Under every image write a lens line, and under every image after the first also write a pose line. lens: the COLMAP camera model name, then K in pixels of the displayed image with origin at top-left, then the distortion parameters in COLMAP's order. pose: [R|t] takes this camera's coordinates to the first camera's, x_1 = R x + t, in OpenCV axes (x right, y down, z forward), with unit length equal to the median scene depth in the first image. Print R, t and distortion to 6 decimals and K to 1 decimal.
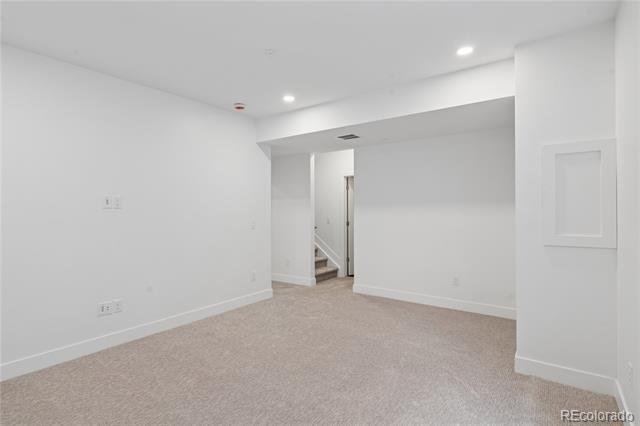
lens RADIAL K [[317.9, 0, 320.0], [0, 317.9, 213.0], [0, 0, 1]] dist [0.001193, 0.000315]
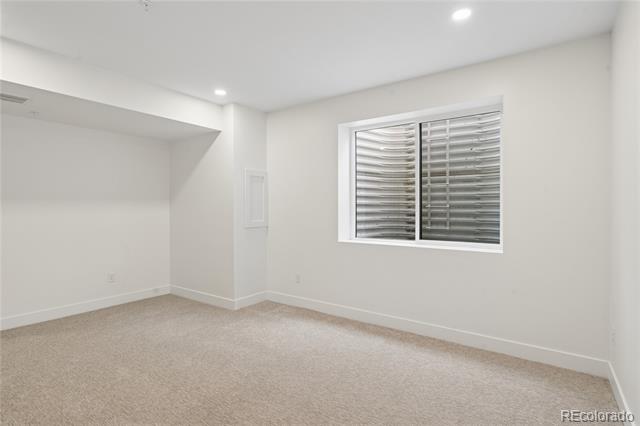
lens RADIAL K [[317.9, 0, 320.0], [0, 317.9, 213.0], [0, 0, 1]] dist [0.001193, 0.000315]
pose [[0.006835, -0.013073, 0.999891, -0.978383], [0.001352, 0.999914, 0.013064, -0.003136], [-0.999976, 0.001263, 0.006852, 0.586131]]
